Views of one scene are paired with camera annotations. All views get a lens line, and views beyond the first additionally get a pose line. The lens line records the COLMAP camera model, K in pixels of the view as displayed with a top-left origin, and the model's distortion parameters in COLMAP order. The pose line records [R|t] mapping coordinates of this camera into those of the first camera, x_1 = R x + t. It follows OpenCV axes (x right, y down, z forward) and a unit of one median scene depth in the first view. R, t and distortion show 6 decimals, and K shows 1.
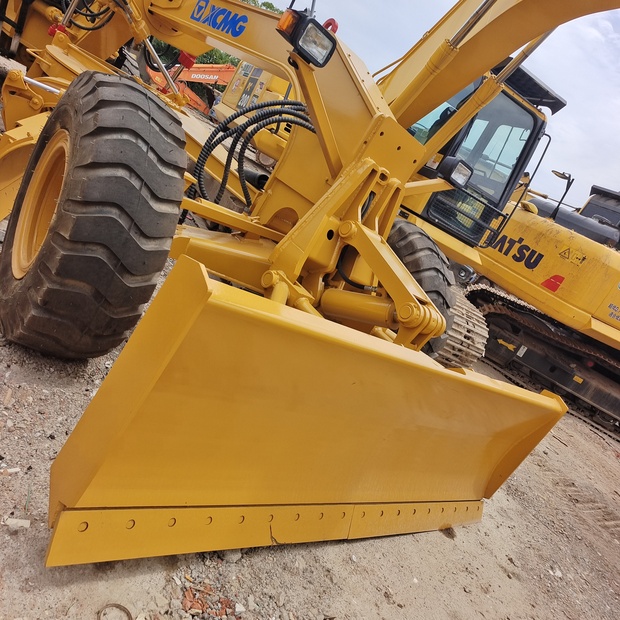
lens RADIAL K [[564.7, 0, 326.0], [0, 564.7, 312.3], [0, 0, 1]] dist [0.054342, -0.026996]
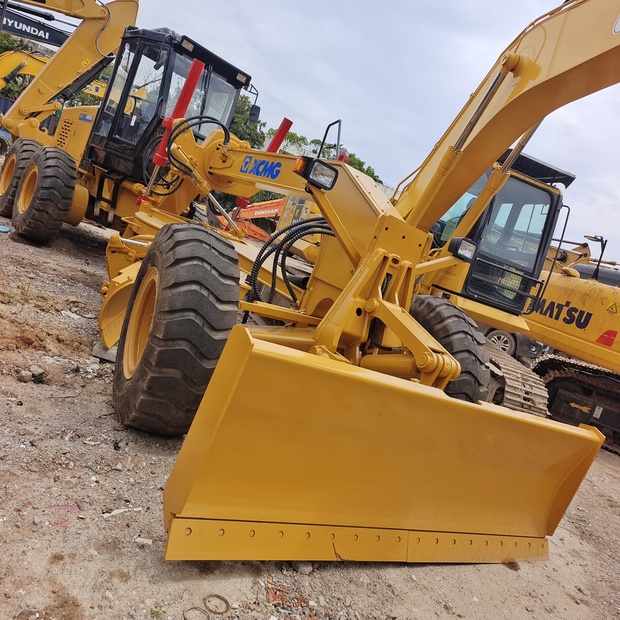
lens RADIAL K [[596.2, 0, 333.5], [0, 596.2, 317.0], [0, 0, 1]] dist [0.028723, -0.004614]
pose [[0.979511, -0.157541, -0.125455, 0.116942], [0.130781, 0.971308, -0.198636, 0.128145], [0.153149, 0.178159, 0.972011, -0.284229]]
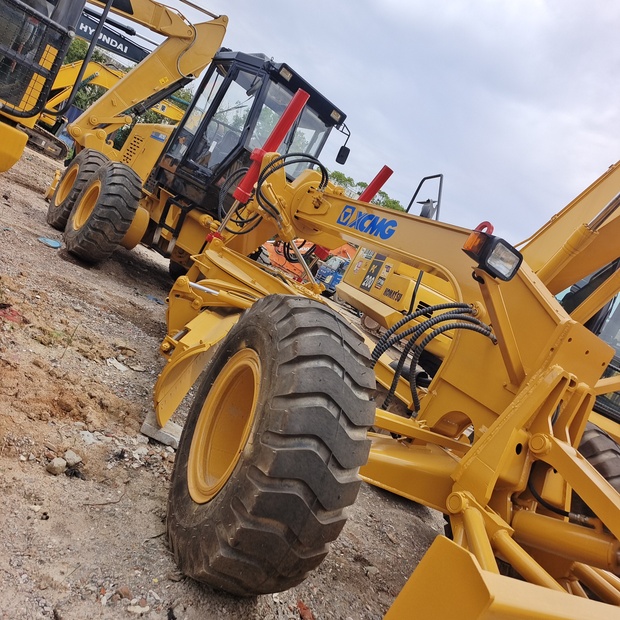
lens RADIAL K [[560.0, 0, 312.9], [0, 560.0, 301.8], [0, 0, 1]] dist [0.026535, 0.017939]
pose [[0.987393, -0.030375, -0.155345, -0.171627], [-0.012380, 0.963589, -0.267100, -0.121370], [0.157802, 0.265656, 0.951065, 0.036519]]
